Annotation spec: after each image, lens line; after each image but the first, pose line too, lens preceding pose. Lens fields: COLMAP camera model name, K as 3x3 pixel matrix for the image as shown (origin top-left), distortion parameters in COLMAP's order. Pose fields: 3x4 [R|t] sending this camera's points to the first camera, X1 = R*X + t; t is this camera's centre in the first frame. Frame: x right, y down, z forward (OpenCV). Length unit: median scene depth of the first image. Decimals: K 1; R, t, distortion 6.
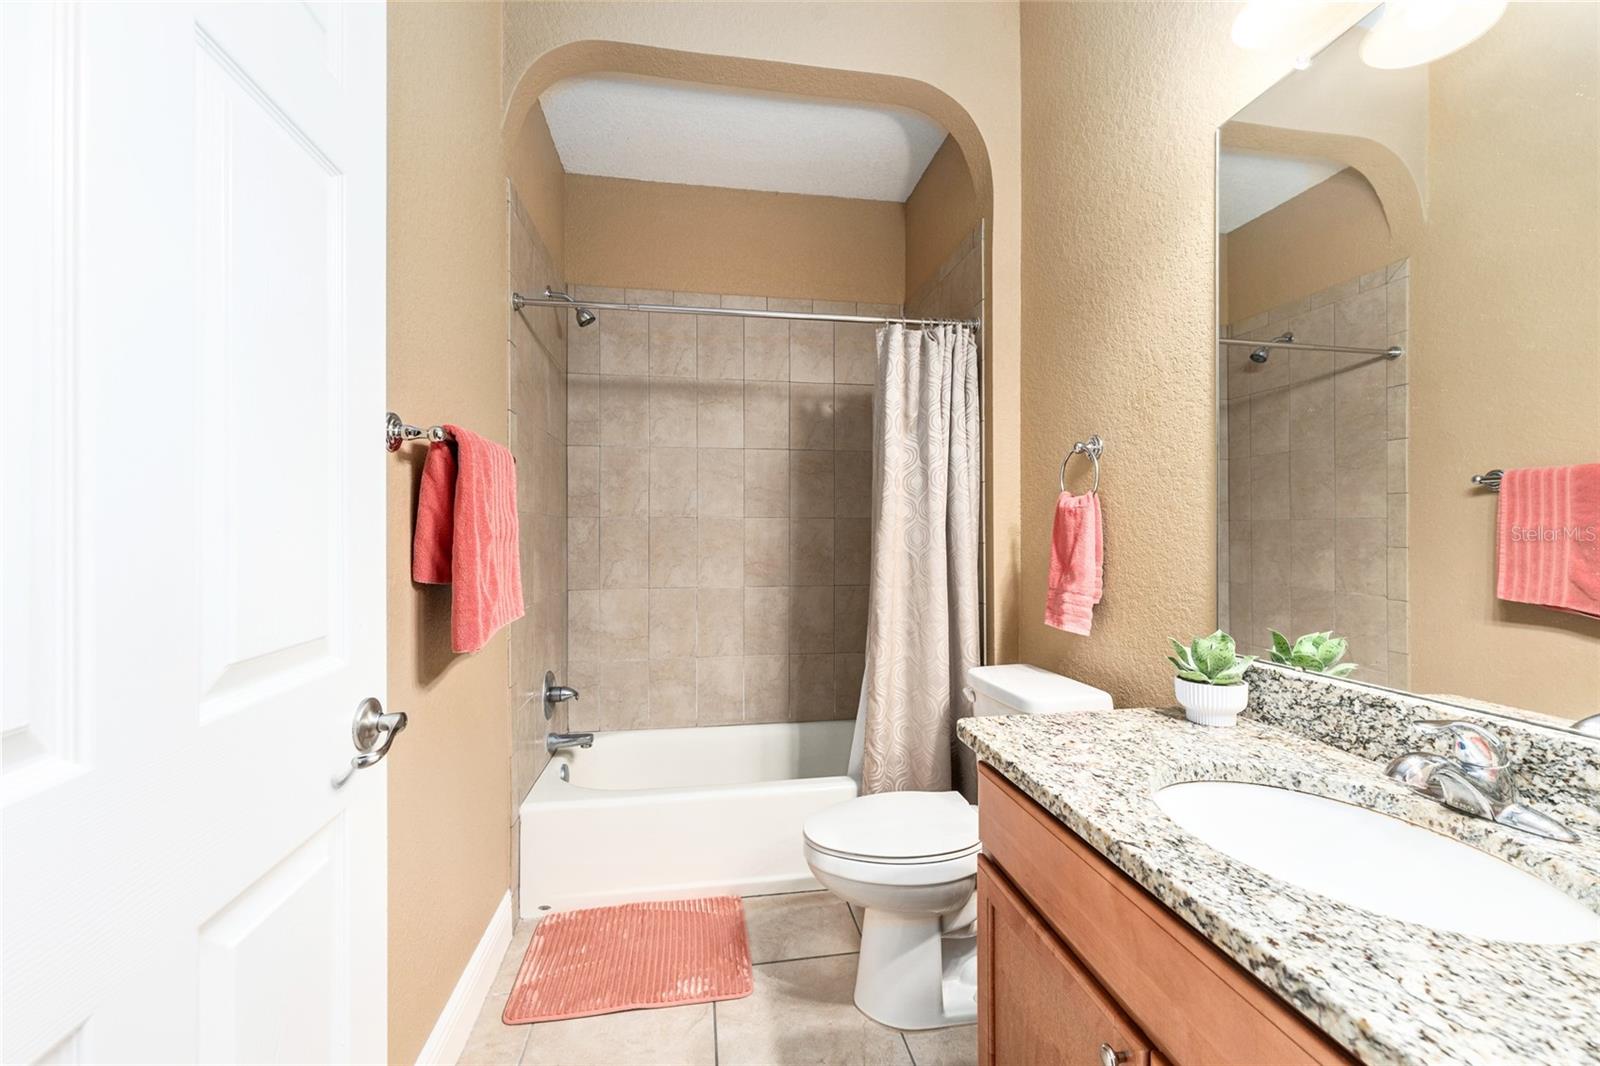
lens RADIAL K [[649.1, 0, 804.3], [0, 649.1, 531.8], [0, 0, 1]] dist [0.000447, -0.000265]
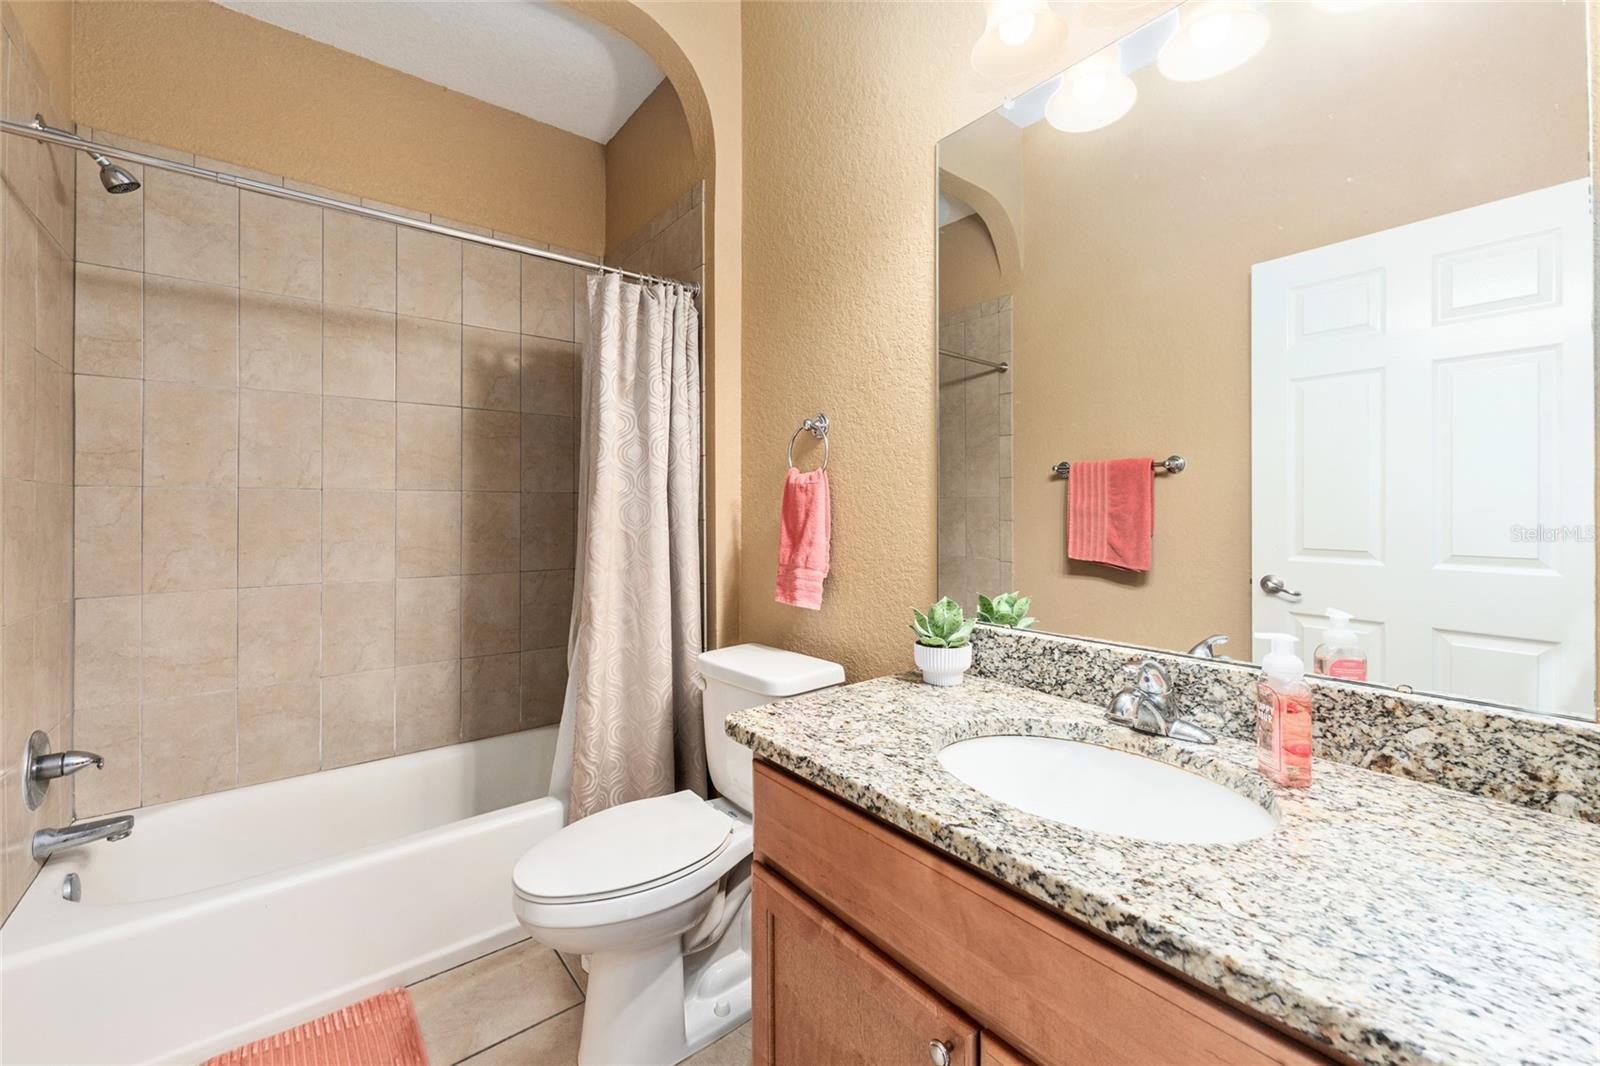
lens RADIAL K [[649.1, 0, 799.3], [0, 649.1, 505.8], [0, 0, 1]] dist [0.000447, -0.000265]
pose [[0.867970, 0.002288, 0.496611, -0.076789], [0.000344, 0.999986, -0.005210, 0.001787], [-0.496616, 0.004693, 0.867958, 0.107014]]
